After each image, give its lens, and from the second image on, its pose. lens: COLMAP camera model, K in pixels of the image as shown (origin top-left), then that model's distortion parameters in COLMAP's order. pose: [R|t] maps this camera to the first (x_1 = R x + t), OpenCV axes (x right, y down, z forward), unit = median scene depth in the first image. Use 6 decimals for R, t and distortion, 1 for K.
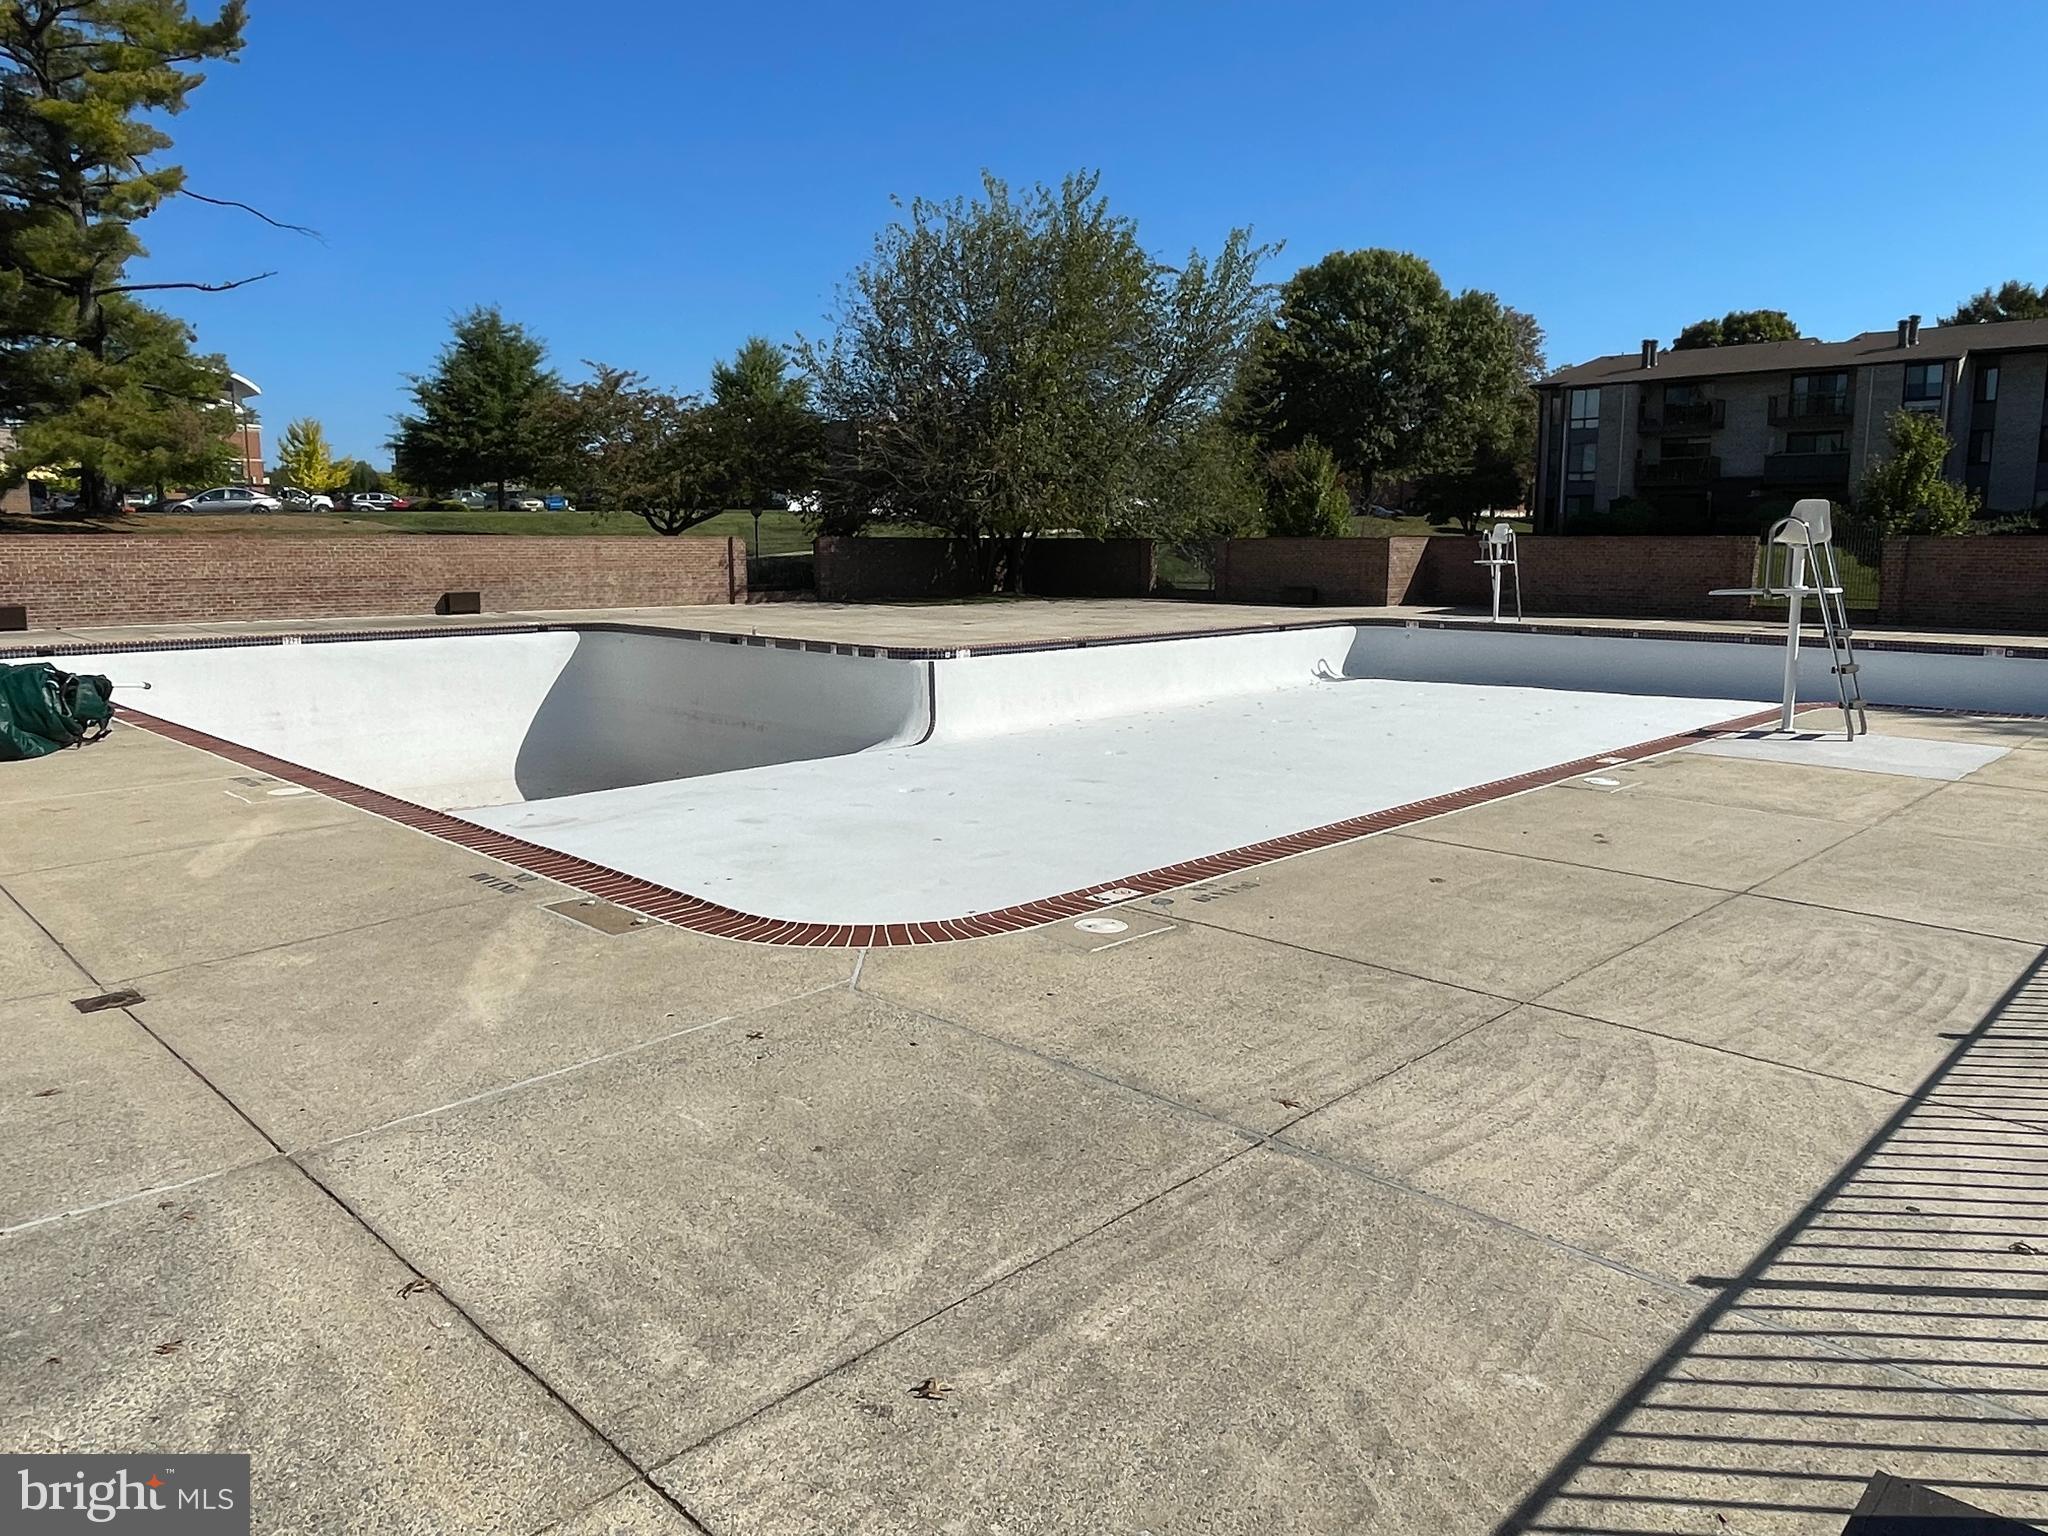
lens RADIAL K [[1400.7, 0, 1110.8], [0, 1400.7, 779.5], [0, 0, 1]] dist [-0.000535, -0.019251]
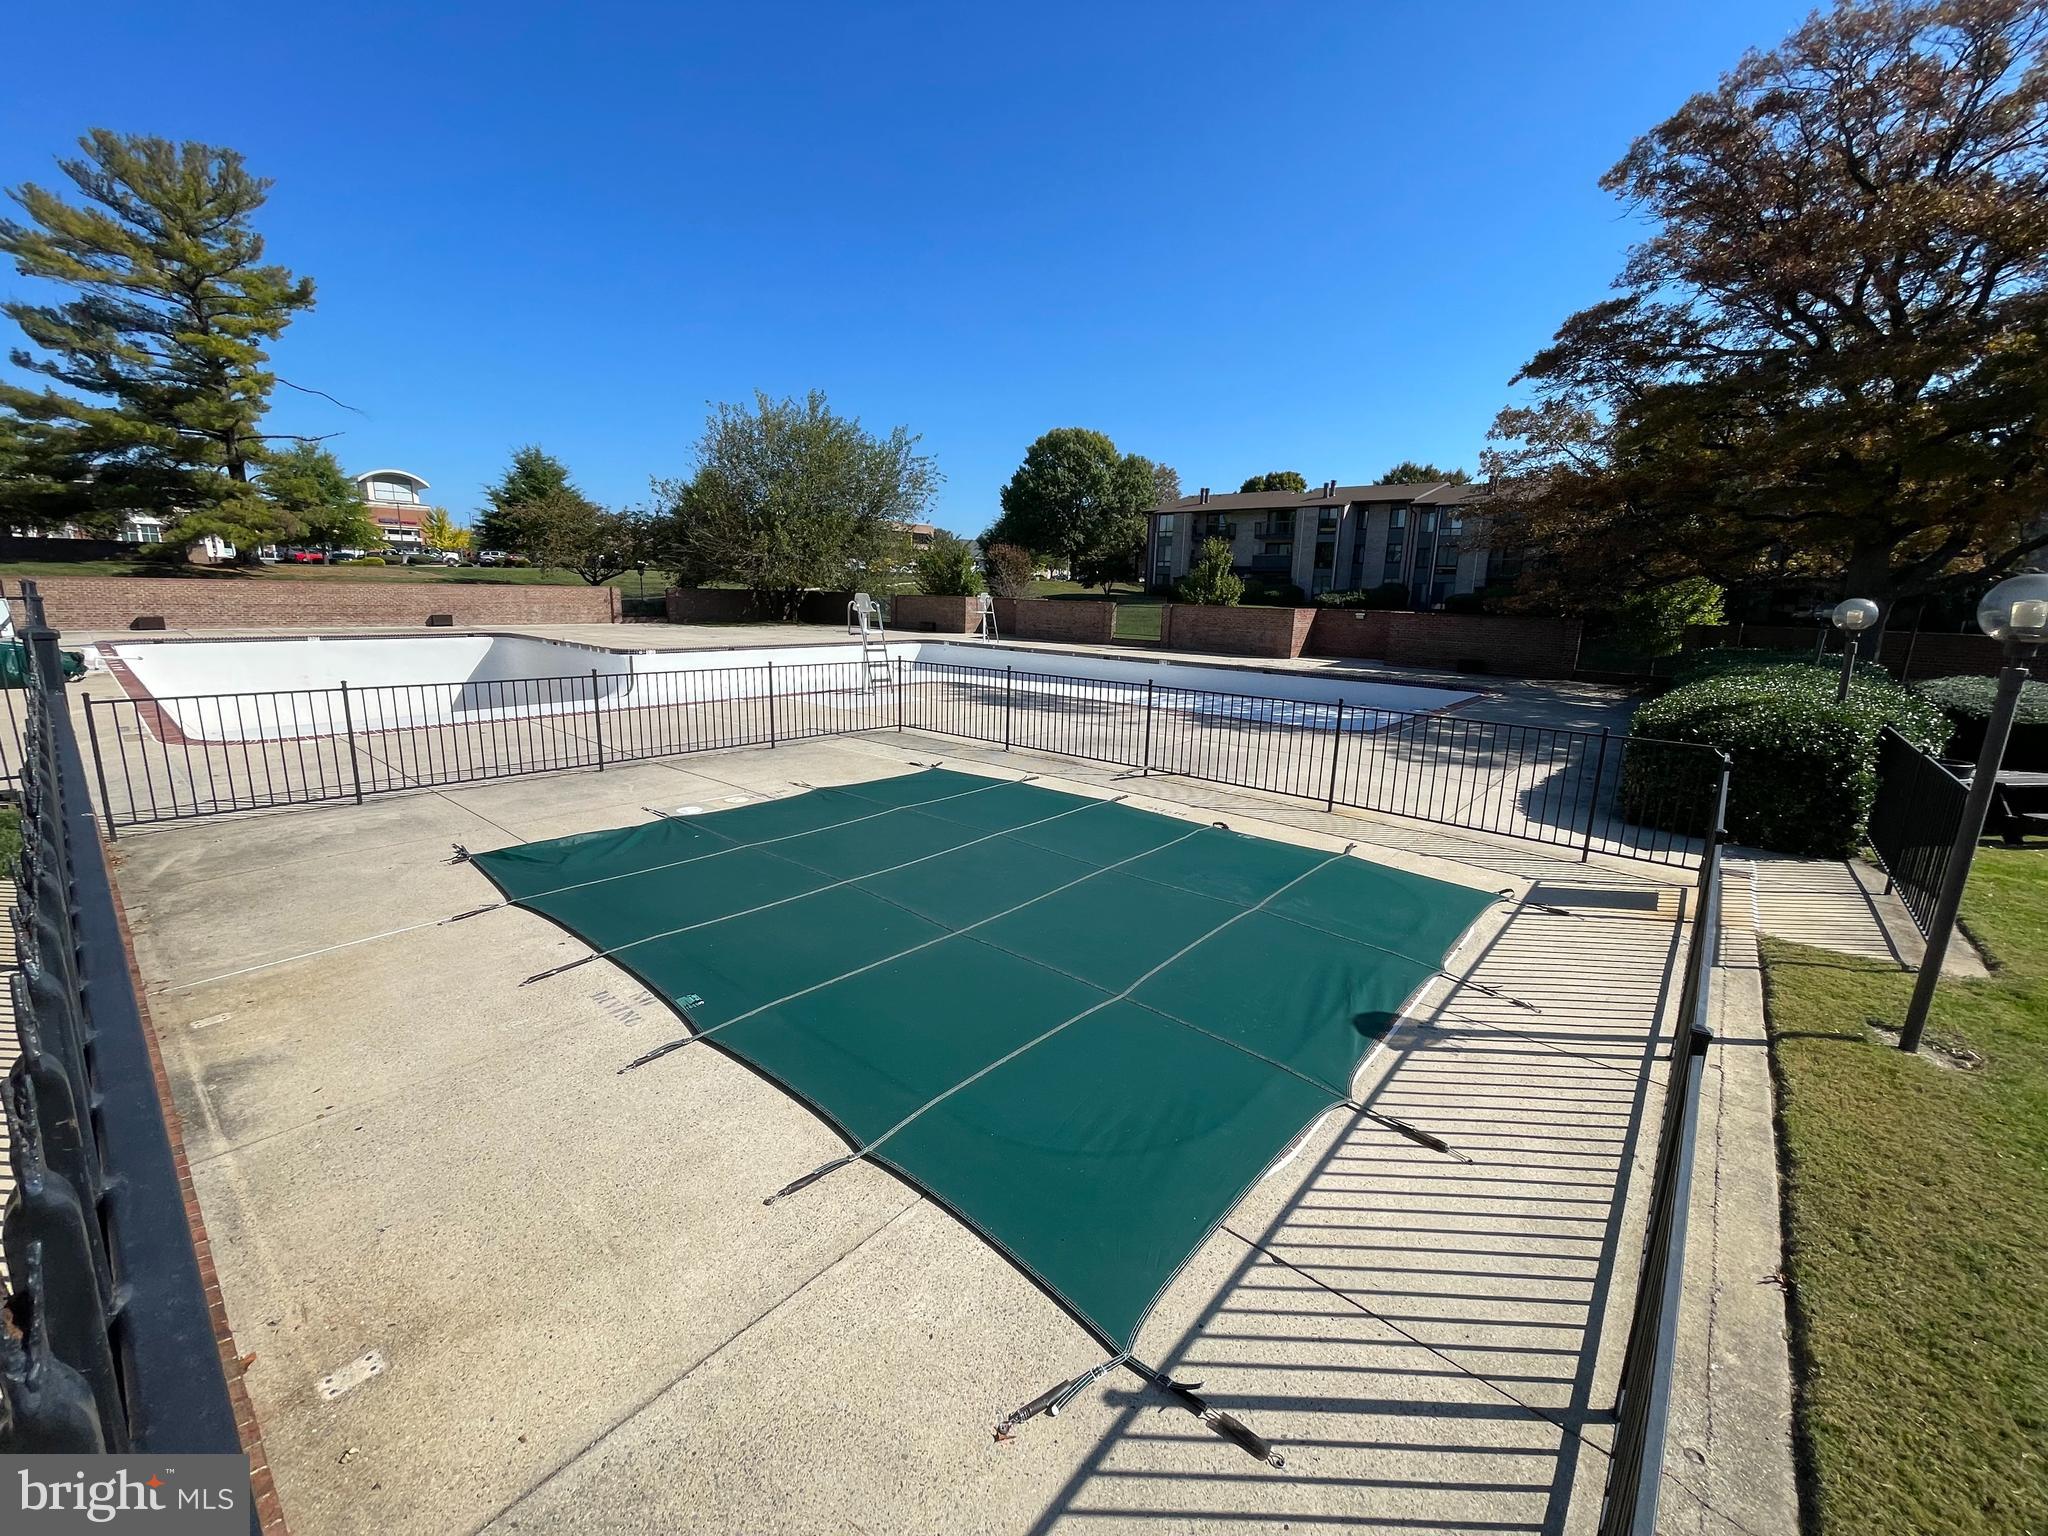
lens RADIAL K [[822.6, 0, 1024.0], [0, 822.6, 768.0], [0, 0, 1]] dist [0.000632, -0.006794]
pose [[0.997802, 0.011784, 0.065212, 0.180239], [-0.014475, 0.999057, 0.040940, 0.009754], [-0.064668, -0.041794, 0.997031, -0.104944]]
